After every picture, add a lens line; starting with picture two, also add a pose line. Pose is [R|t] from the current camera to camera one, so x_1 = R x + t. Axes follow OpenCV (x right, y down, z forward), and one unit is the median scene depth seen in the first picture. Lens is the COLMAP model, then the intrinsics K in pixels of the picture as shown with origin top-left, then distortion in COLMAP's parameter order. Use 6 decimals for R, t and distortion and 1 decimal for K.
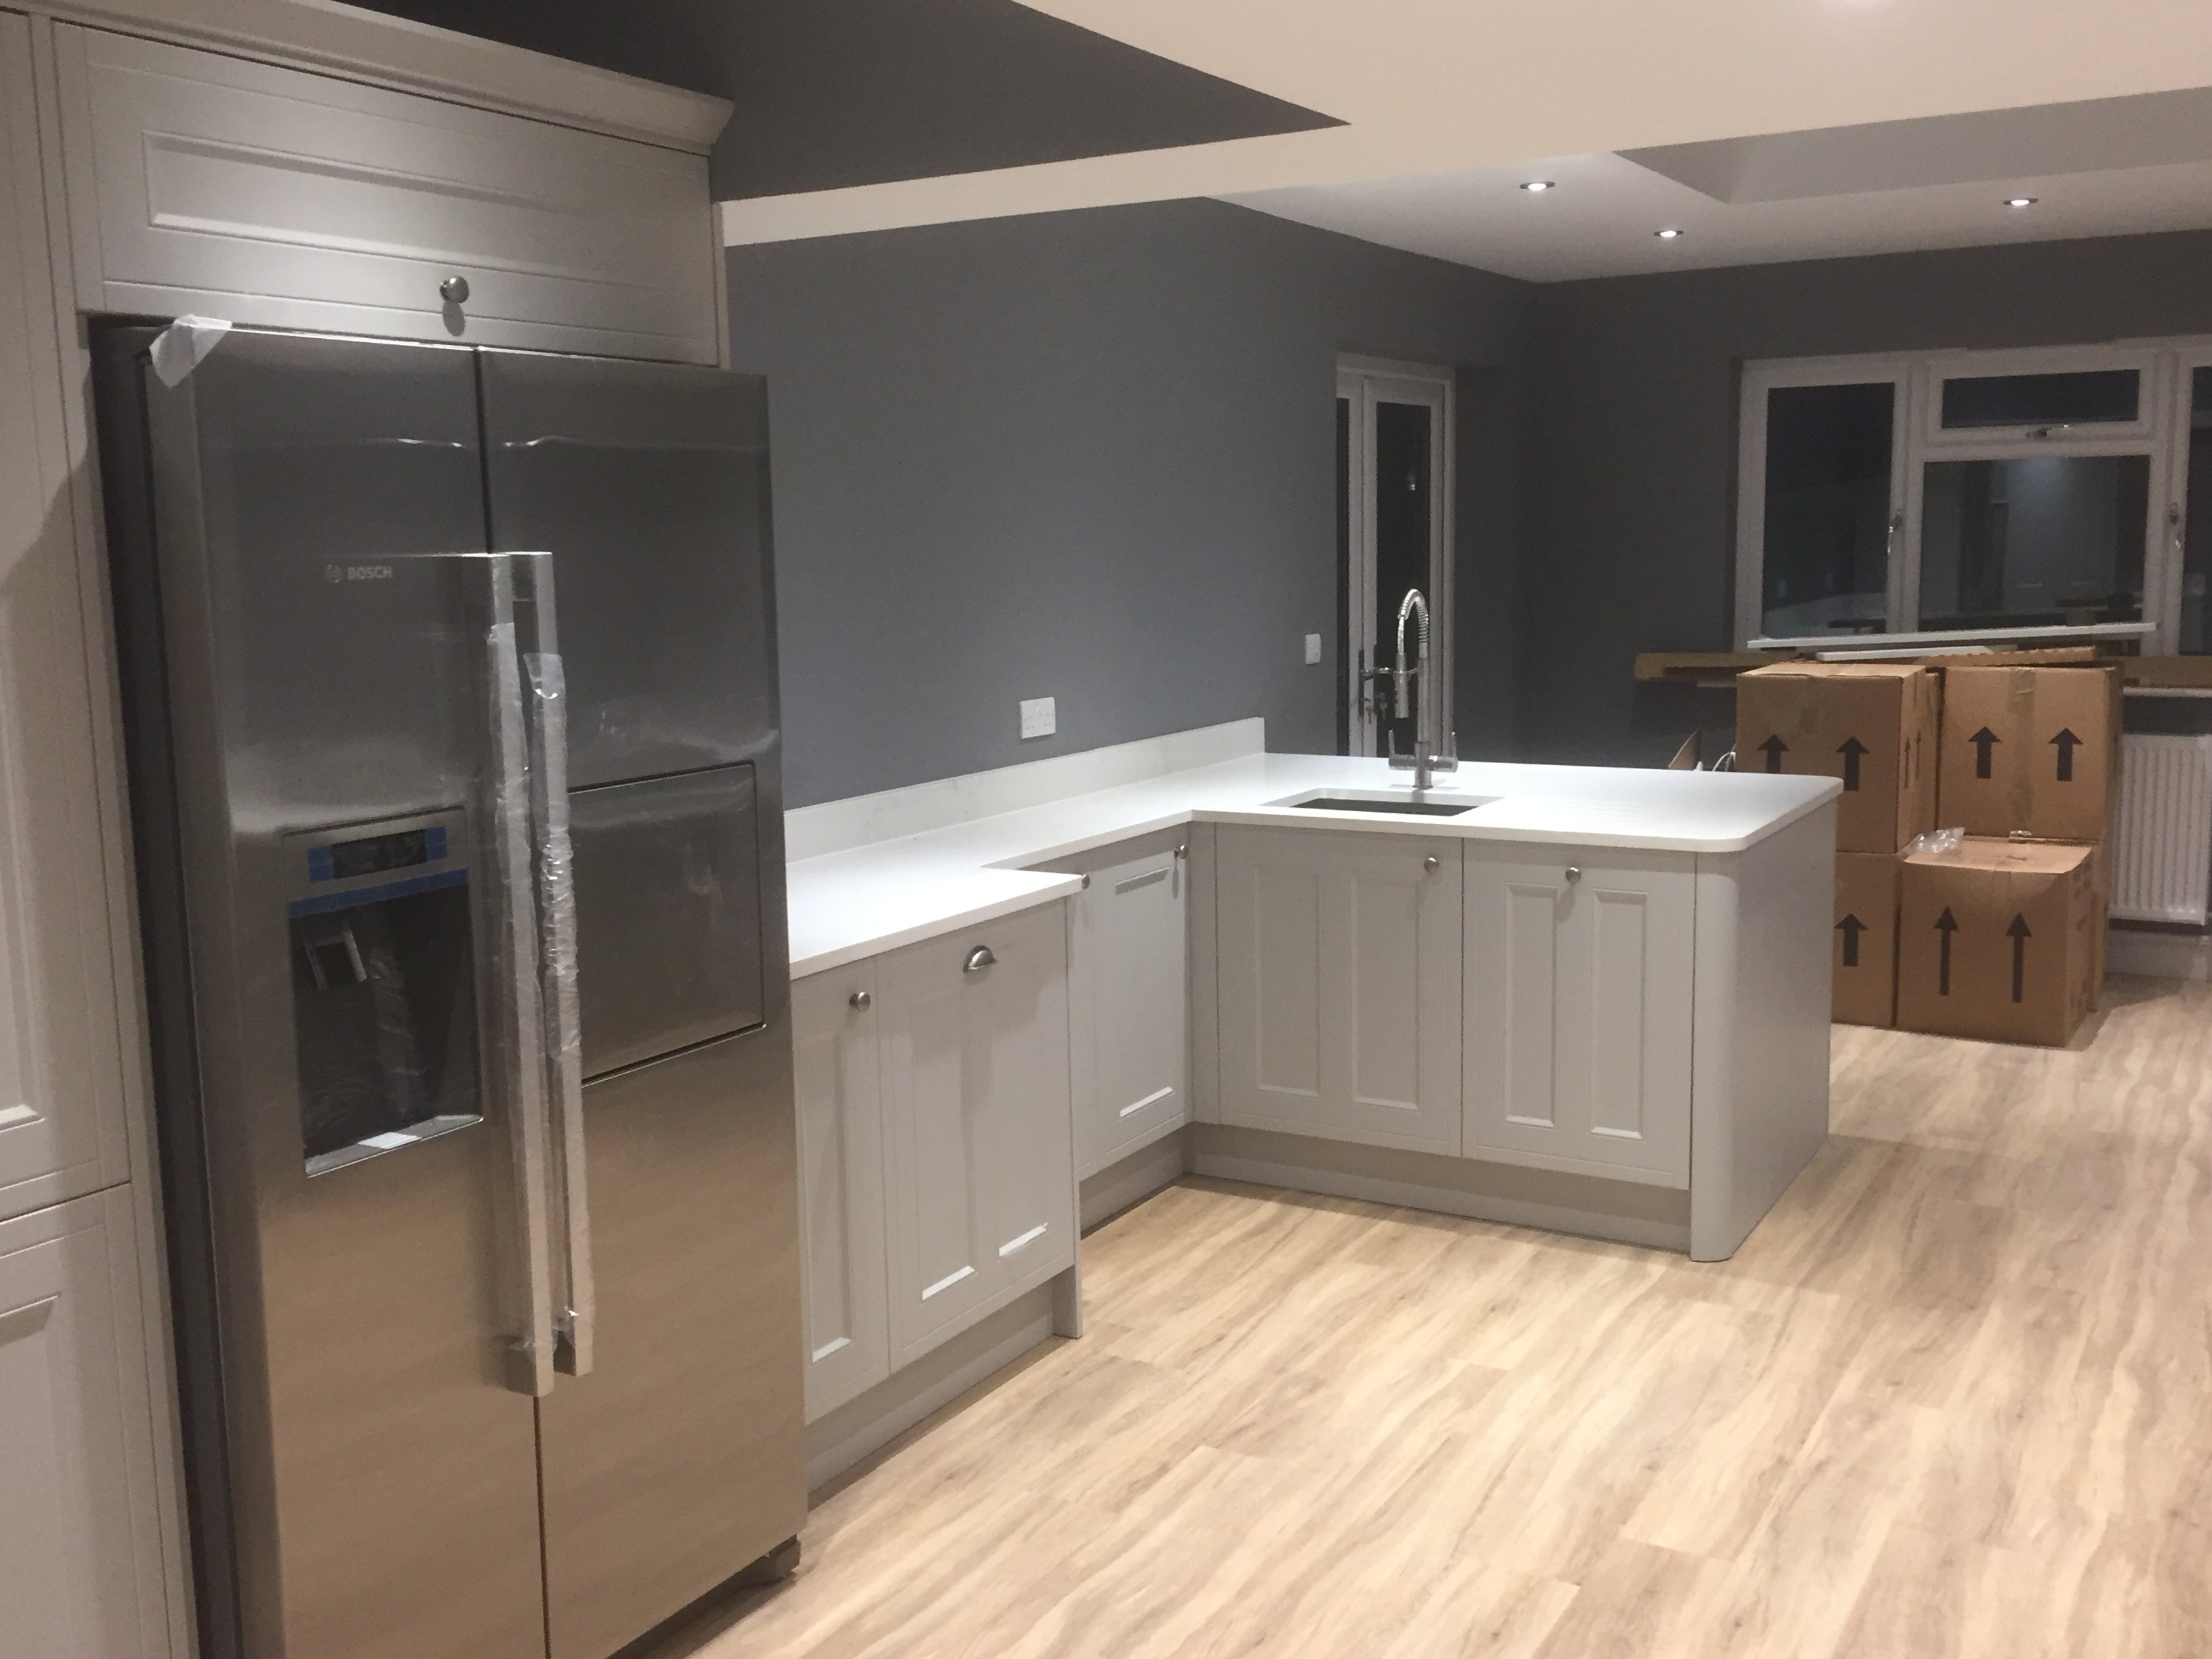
lens RADIAL K [[2114.2, 0, 1106.0], [0, 2114.2, 829.5], [0, 0, 1]] dist [0.054660, -0.059624]
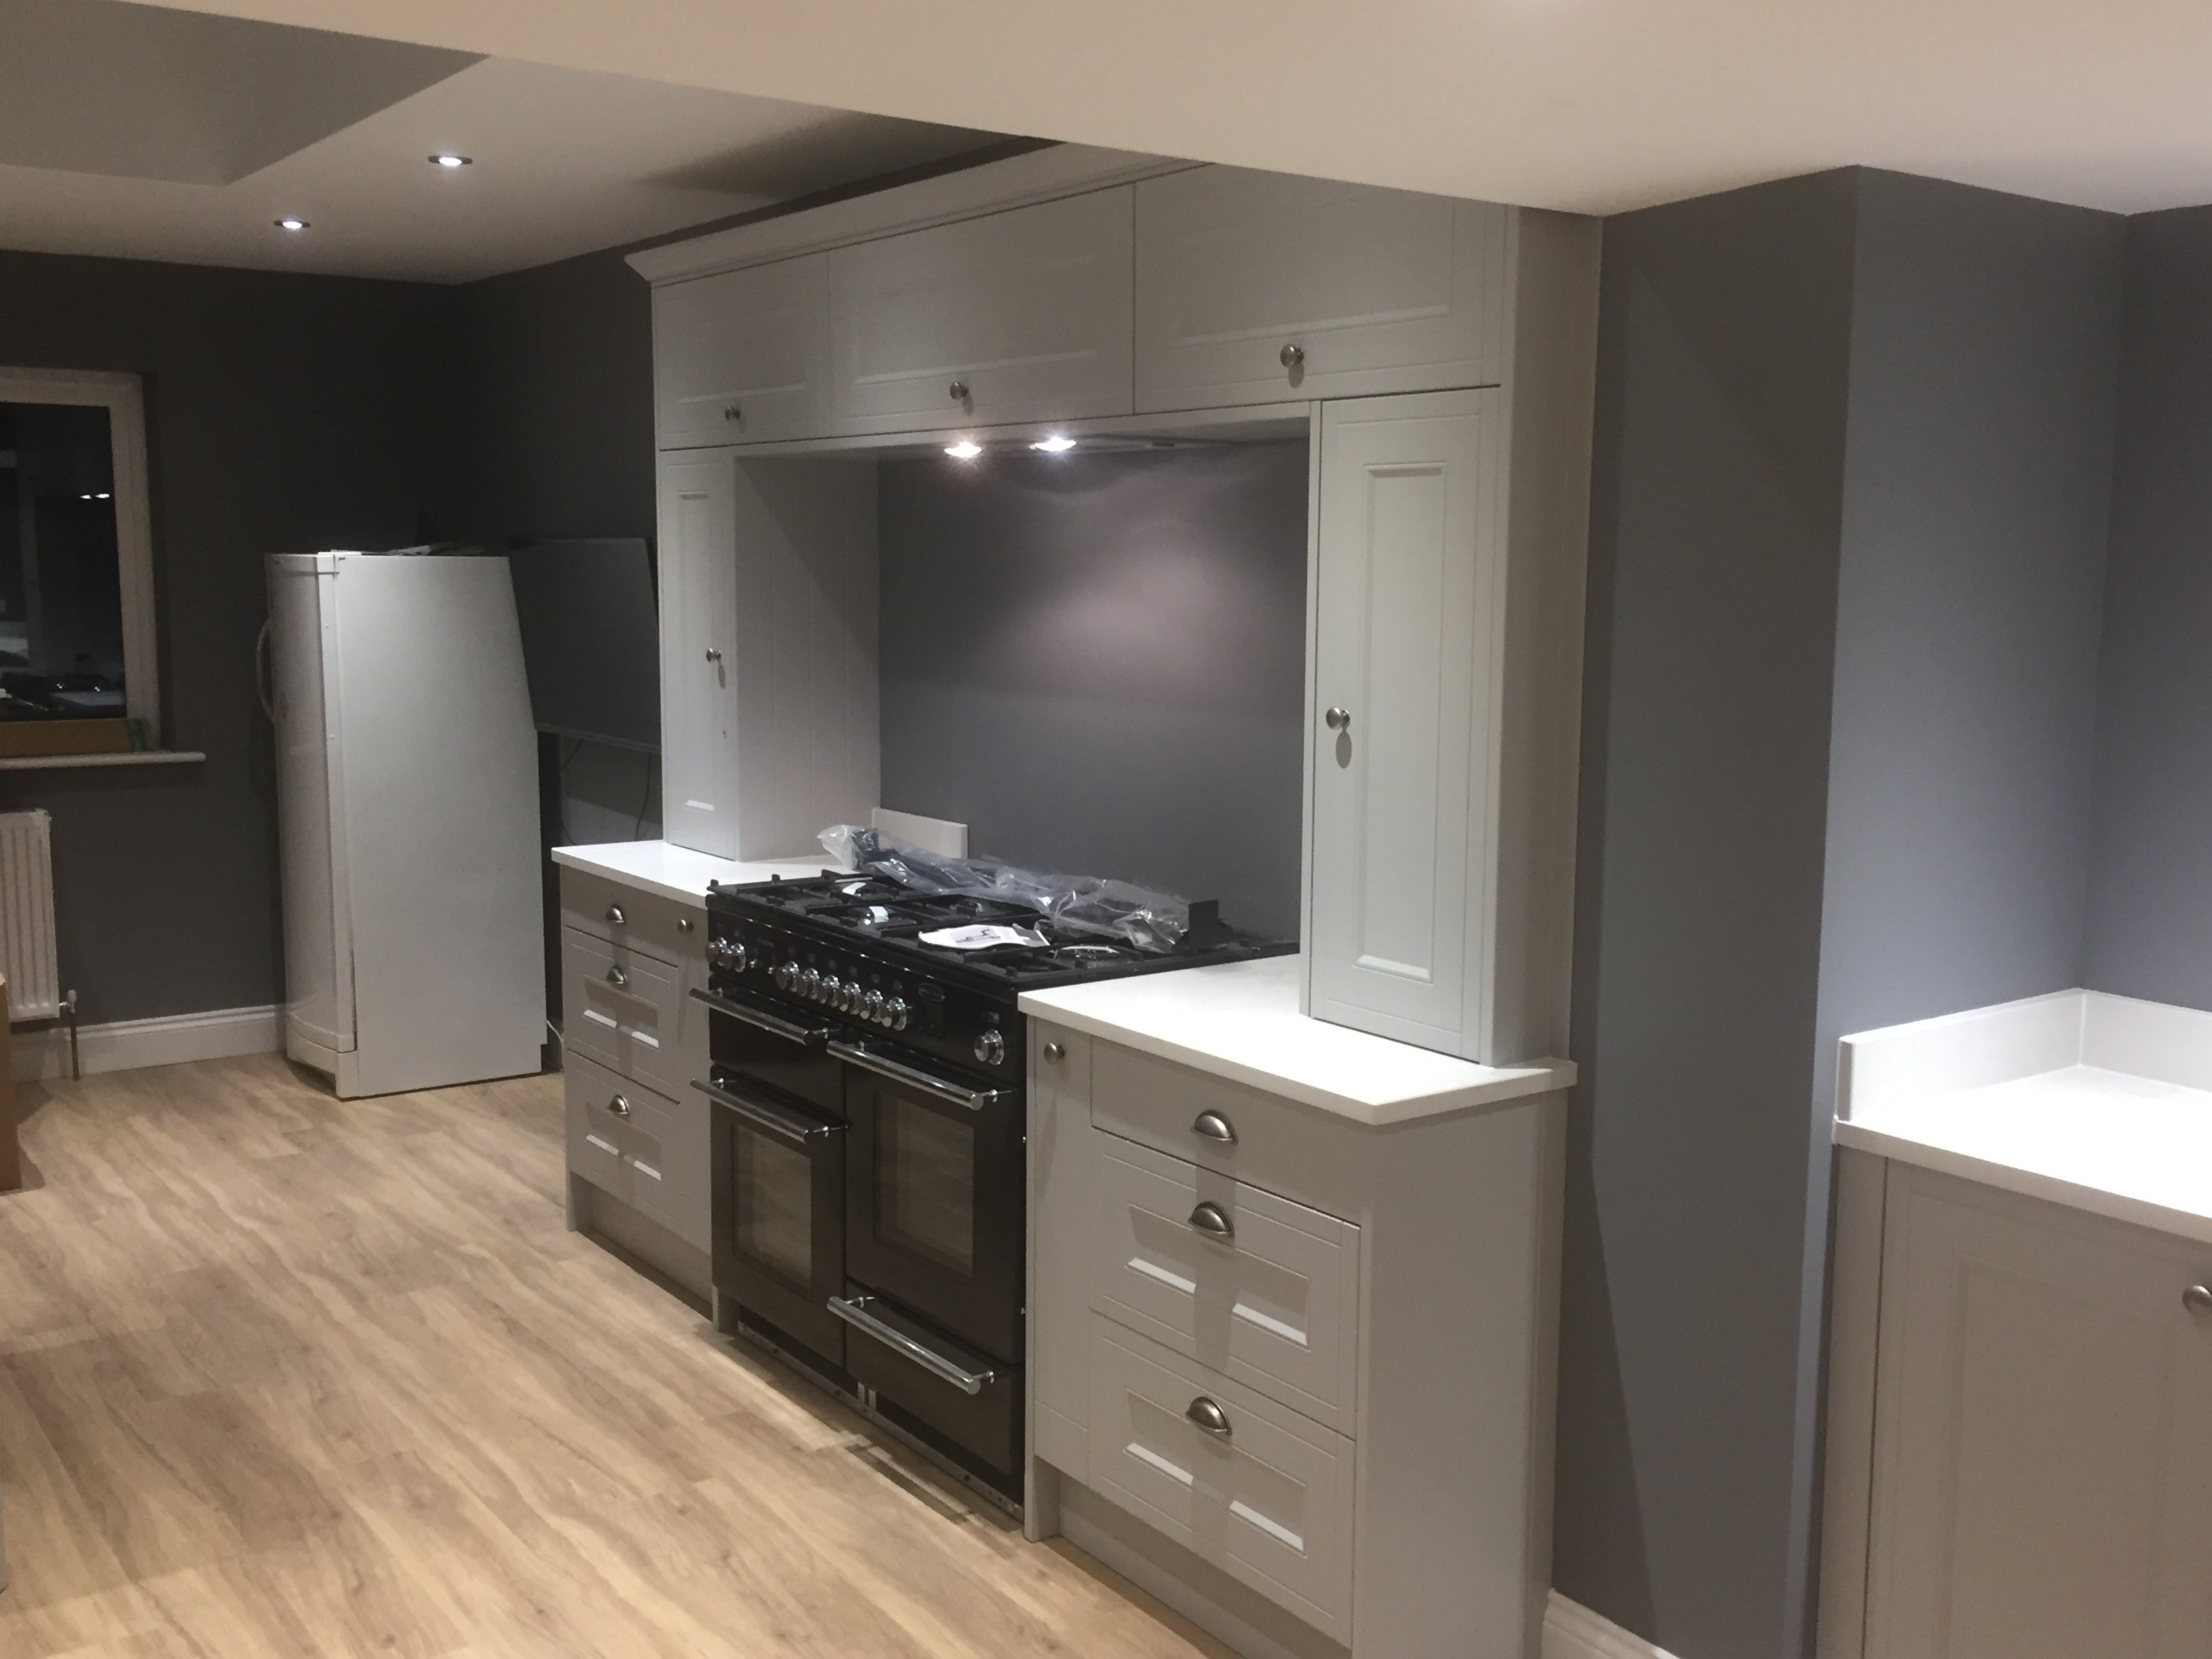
lens RADIAL K [[2114.2, 0, 1106.0], [0, 2114.2, 829.5], [0, 0, 1]] dist [0.054660, -0.059624]
pose [[0.403818, -0.102598, 0.909068, -0.206636], [0.116785, 0.991343, 0.060007, -0.060199], [-0.907355, 0.081933, 0.412304, 0.330804]]
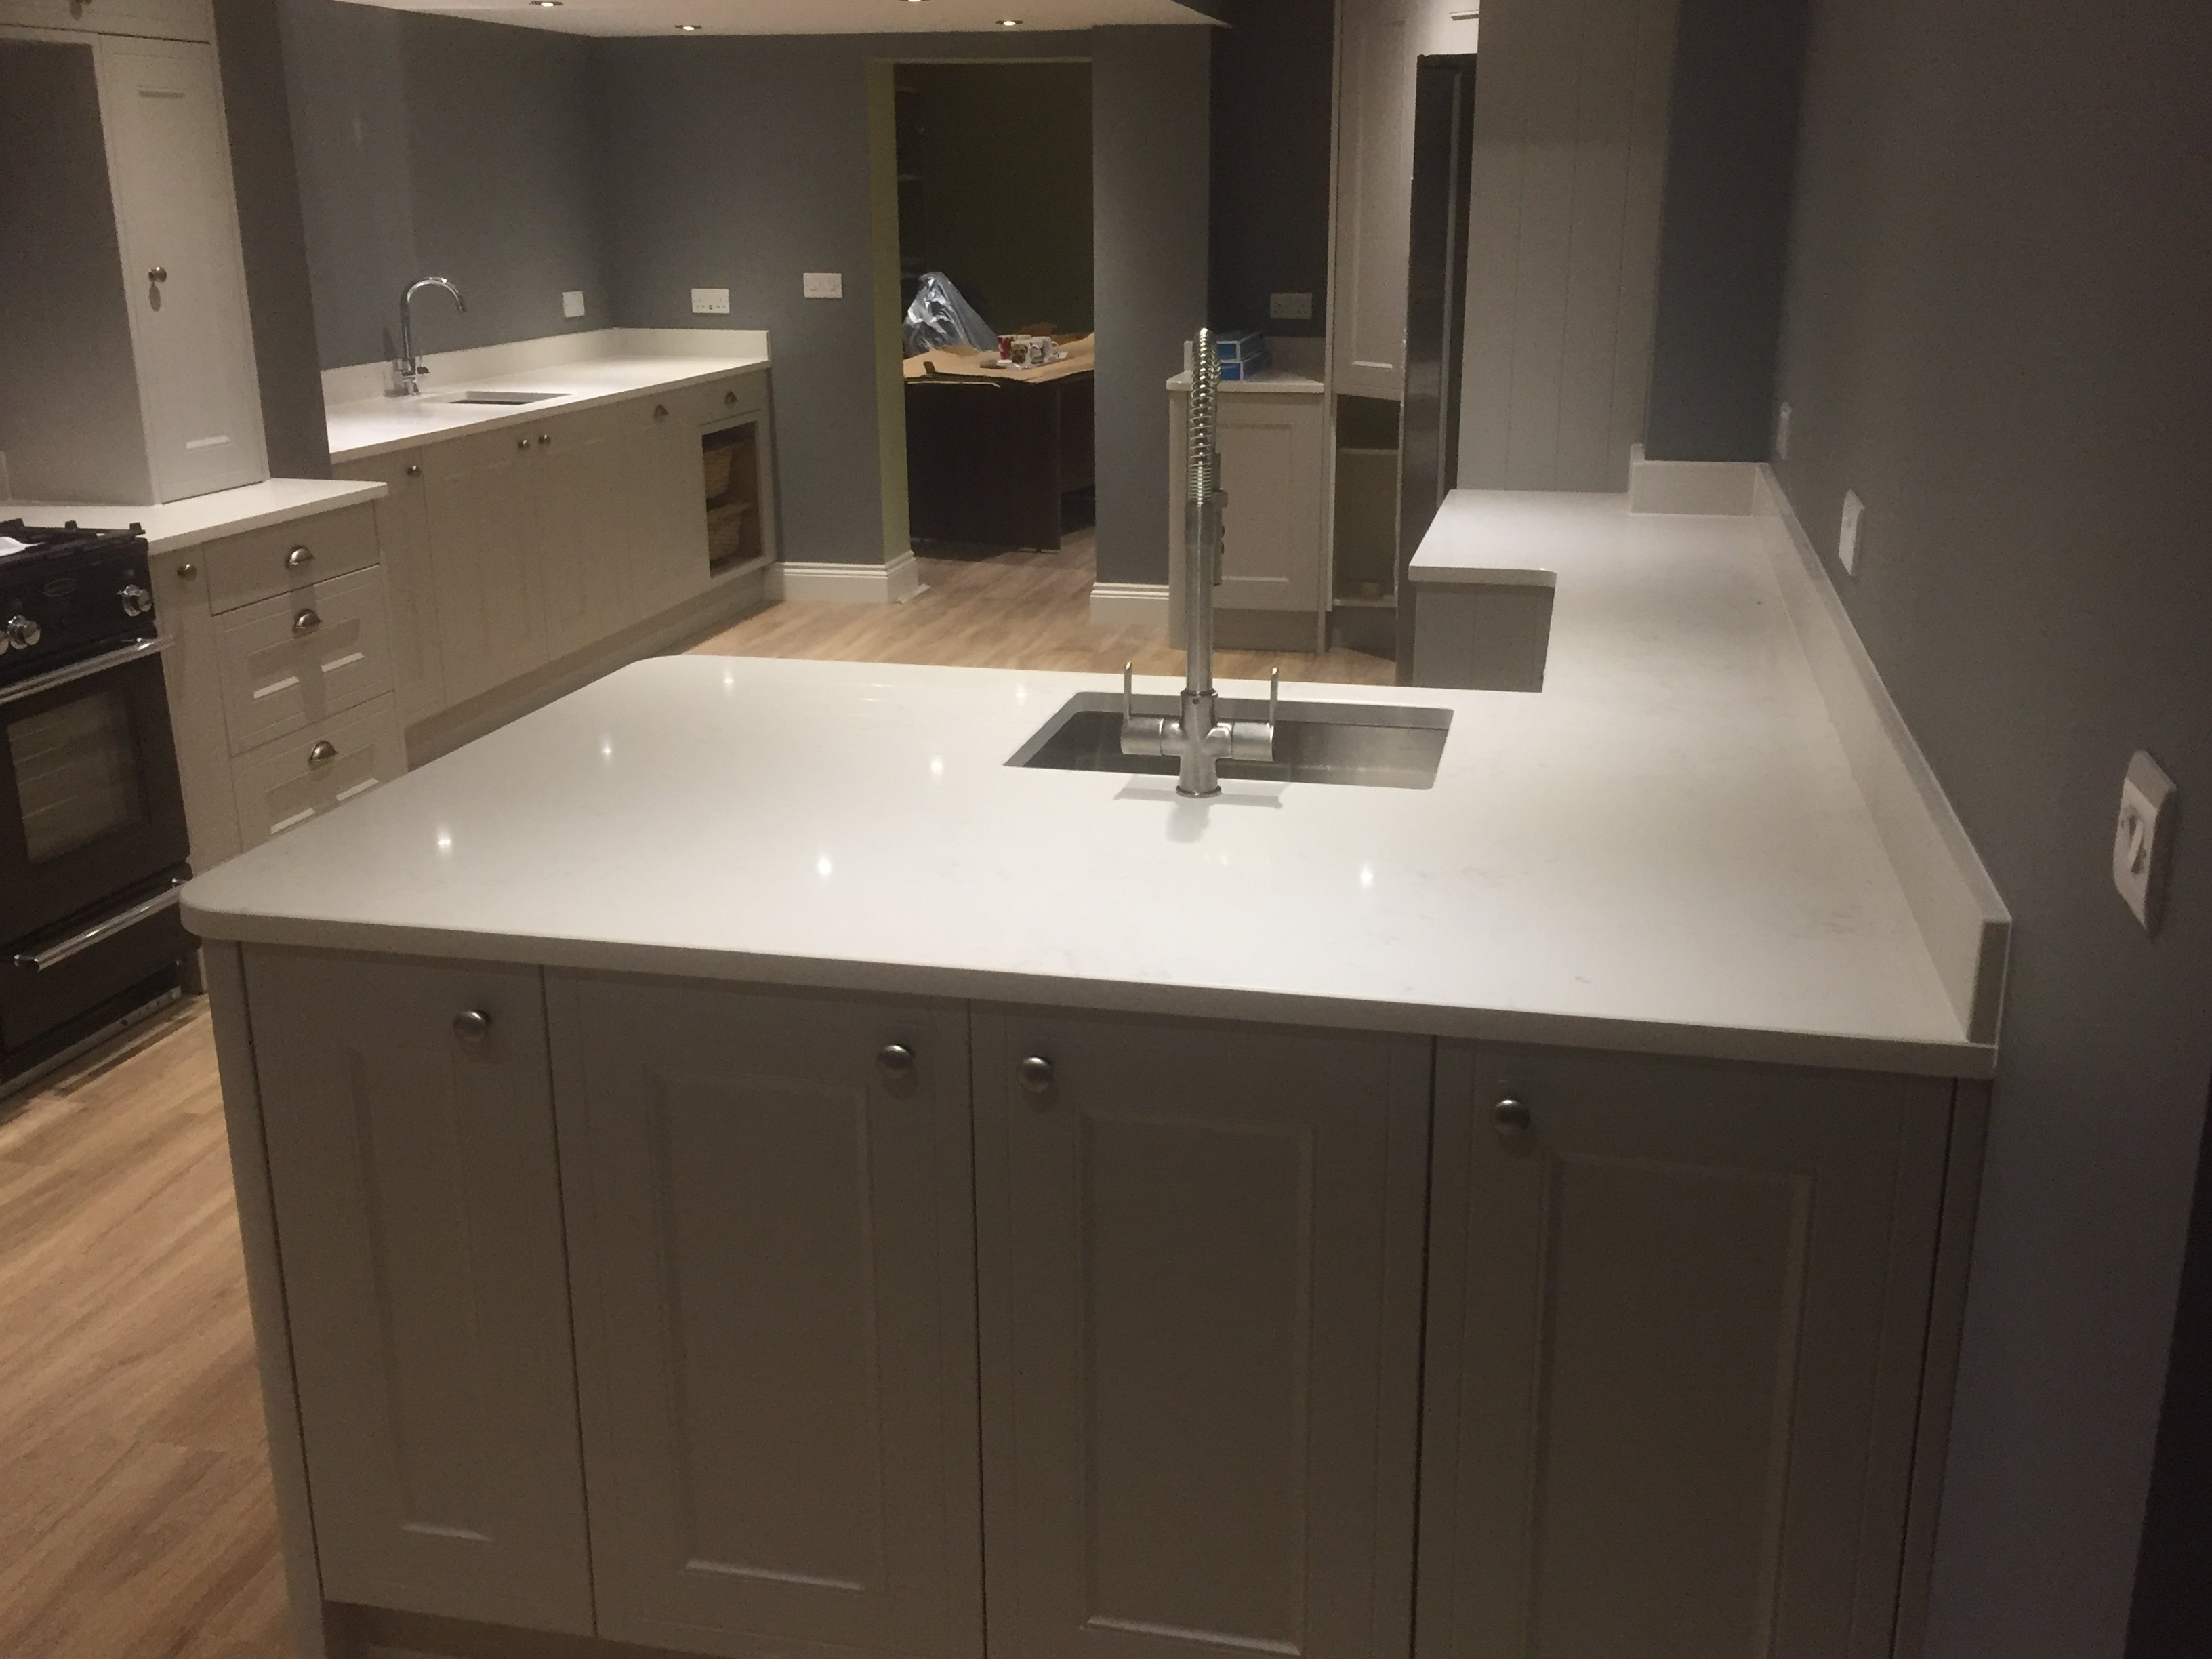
lens RADIAL K [[2103.9, 0, 1106.0], [0, 2103.9, 829.5], [0, 0, 1]] dist [0.100374, -0.144469]
pose [[-0.955750, 0.102321, -0.275812, 0.369869], [-0.025233, 0.905593, 0.423396, -0.252147], [0.293096, 0.411620, -0.862939, 1.698643]]
